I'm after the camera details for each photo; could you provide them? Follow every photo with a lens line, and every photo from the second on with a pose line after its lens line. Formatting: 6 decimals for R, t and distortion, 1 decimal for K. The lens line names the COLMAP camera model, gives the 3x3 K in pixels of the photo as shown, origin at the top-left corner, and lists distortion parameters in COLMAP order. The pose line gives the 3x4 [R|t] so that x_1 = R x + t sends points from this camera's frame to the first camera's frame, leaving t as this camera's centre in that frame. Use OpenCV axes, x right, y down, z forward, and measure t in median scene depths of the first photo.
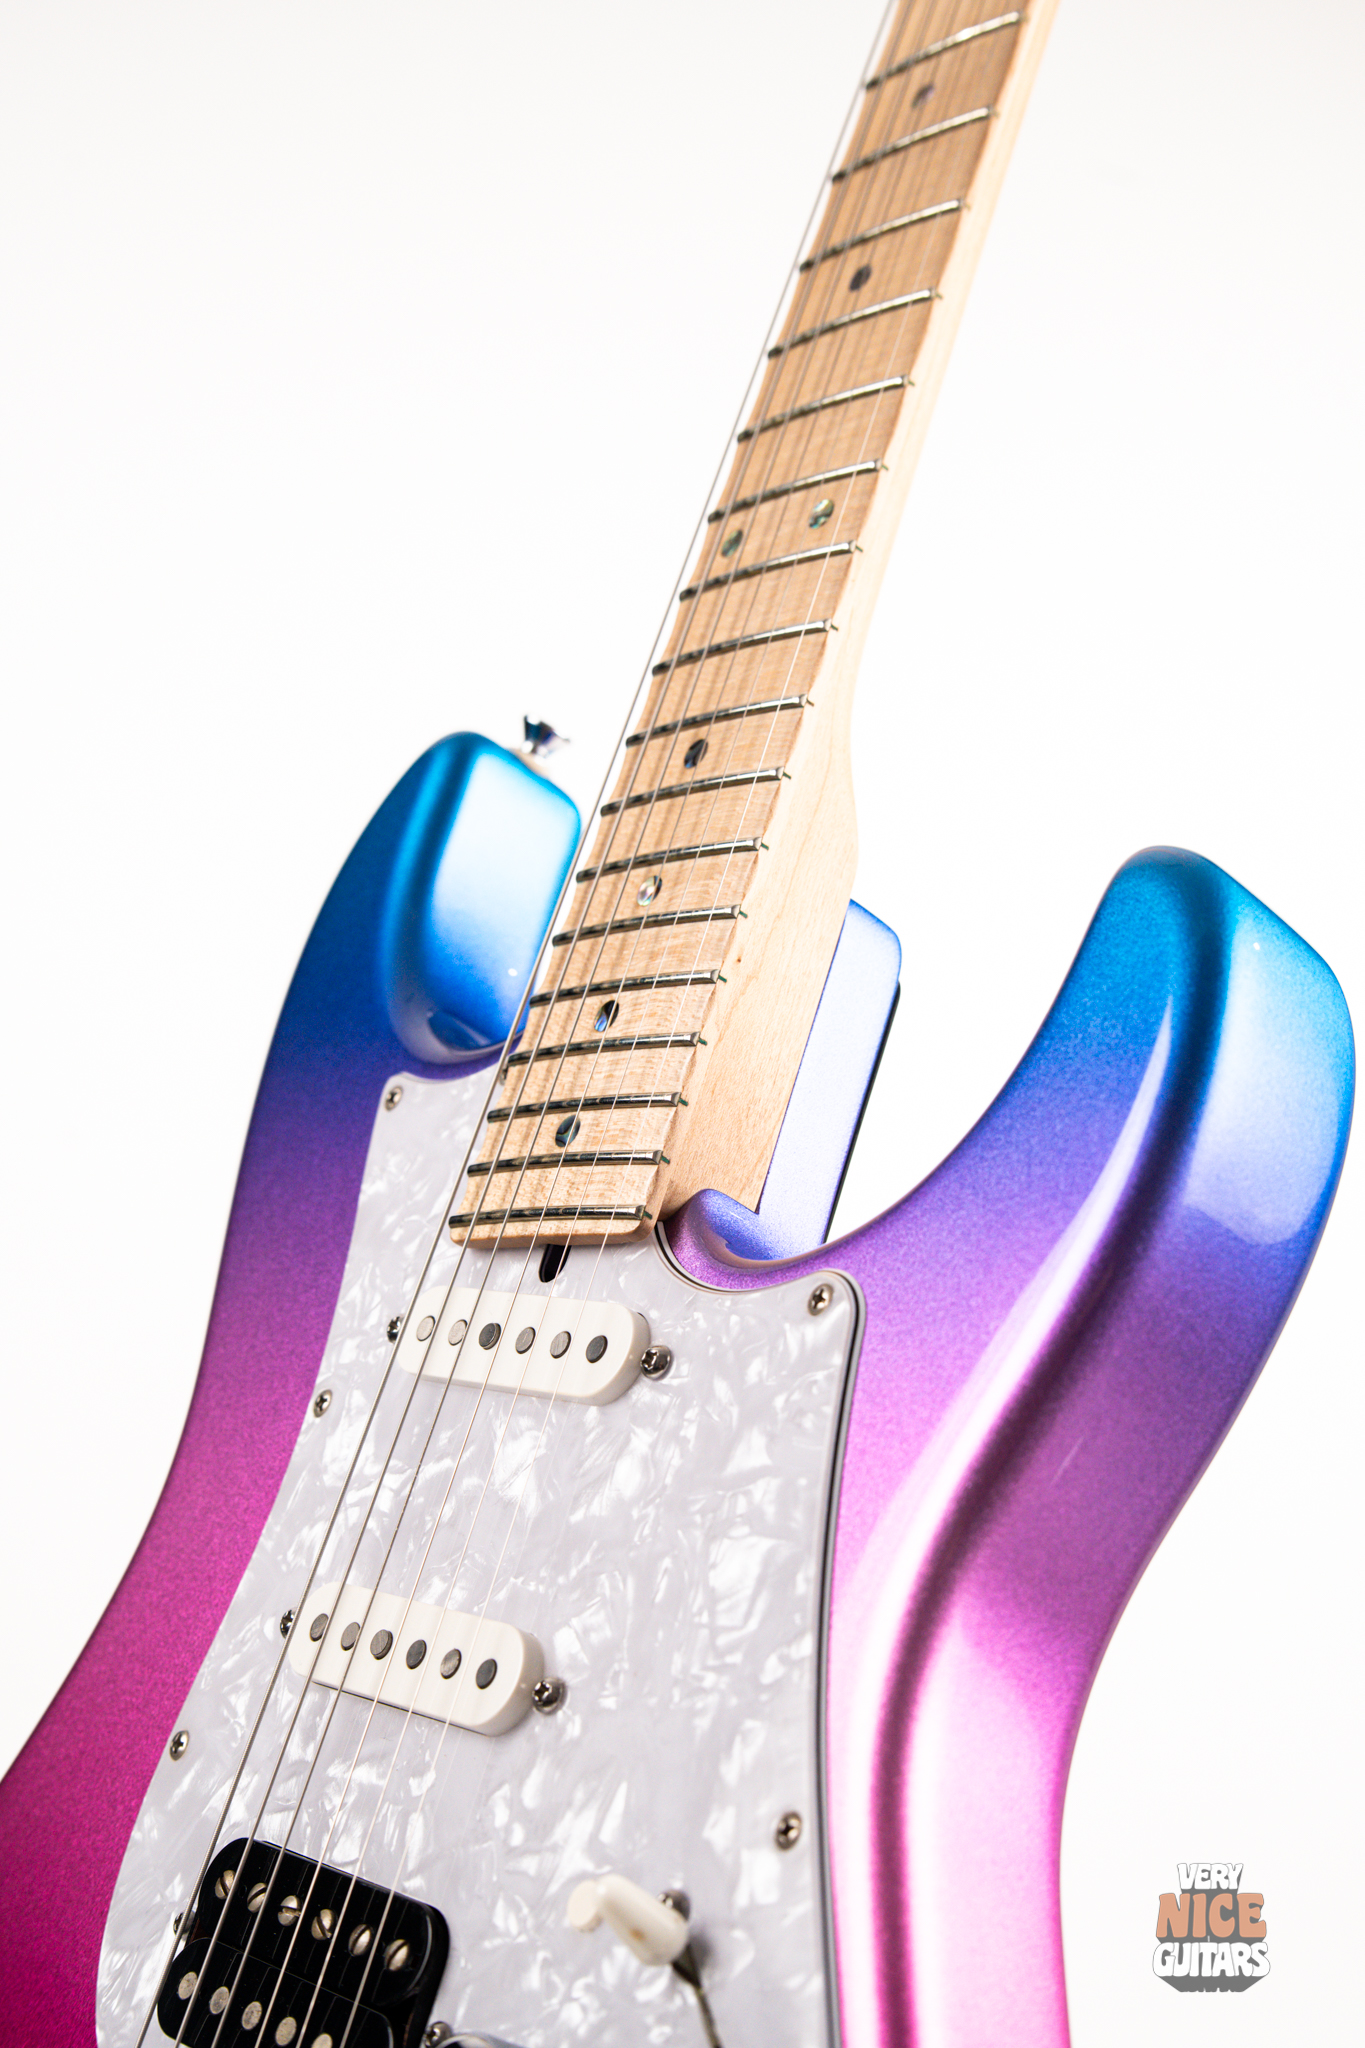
lens RADIAL K [[2949.8, 0, 684.1], [0, 2949.8, 1027.5], [0, 0, 1]] dist [0.046027, 0.000000]
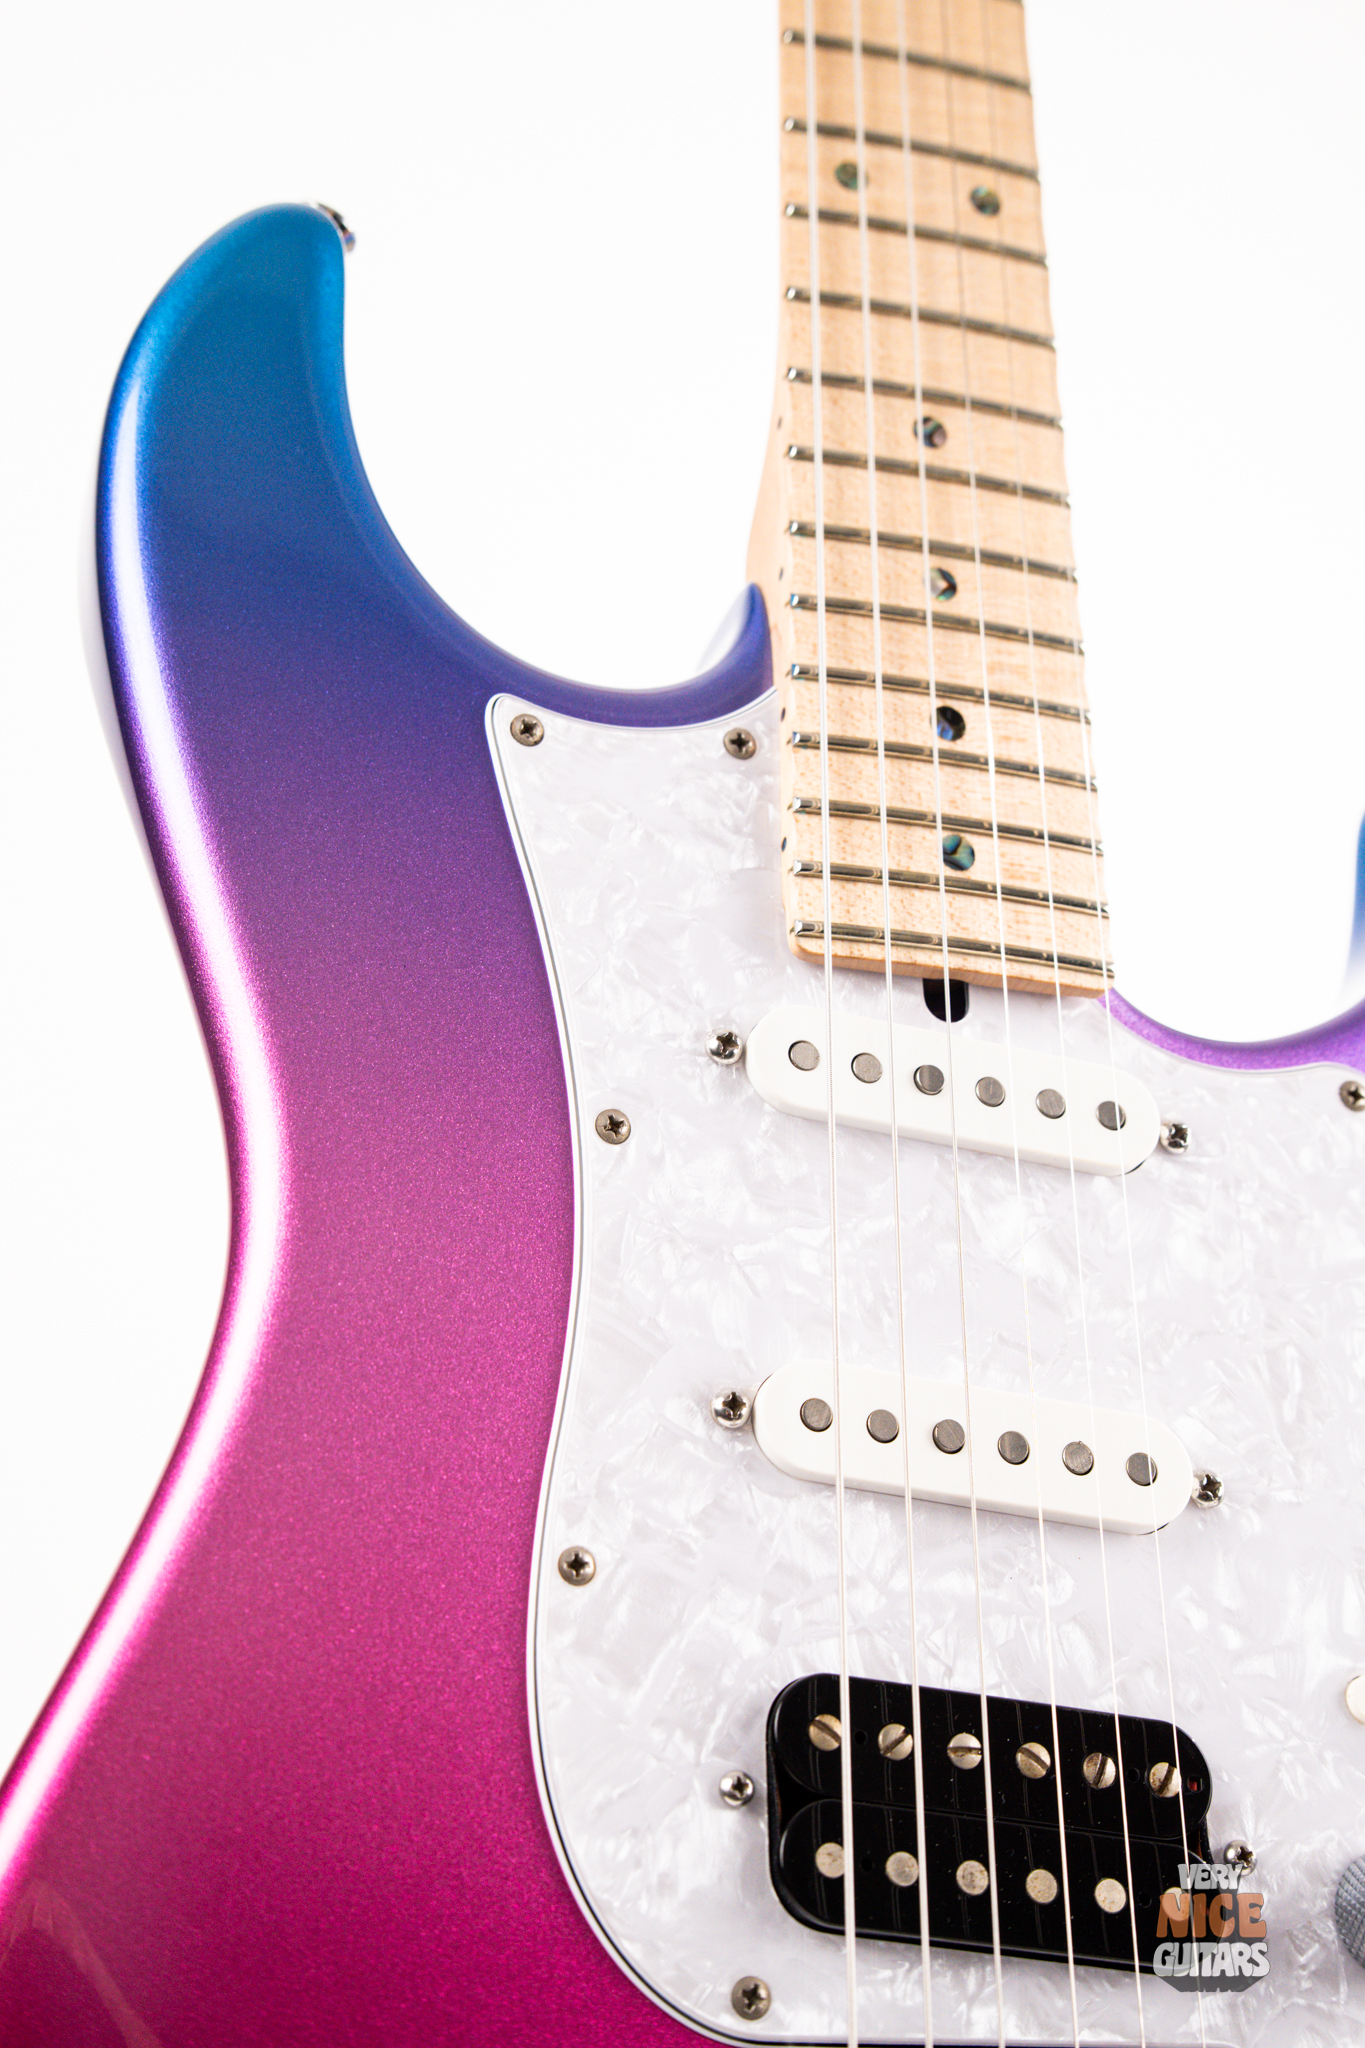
lens RADIAL K [[2949.8, 0, 684.6], [0, 2949.8, 1001.9], [0, 0, 1]] dist [0.046027, 0.000000]
pose [[0.429323, 0.071661, 0.900304, -0.894511], [-0.207429, 0.978023, 0.021068, 0.079298], [-0.879008, -0.195794, 0.434752, 0.695263]]
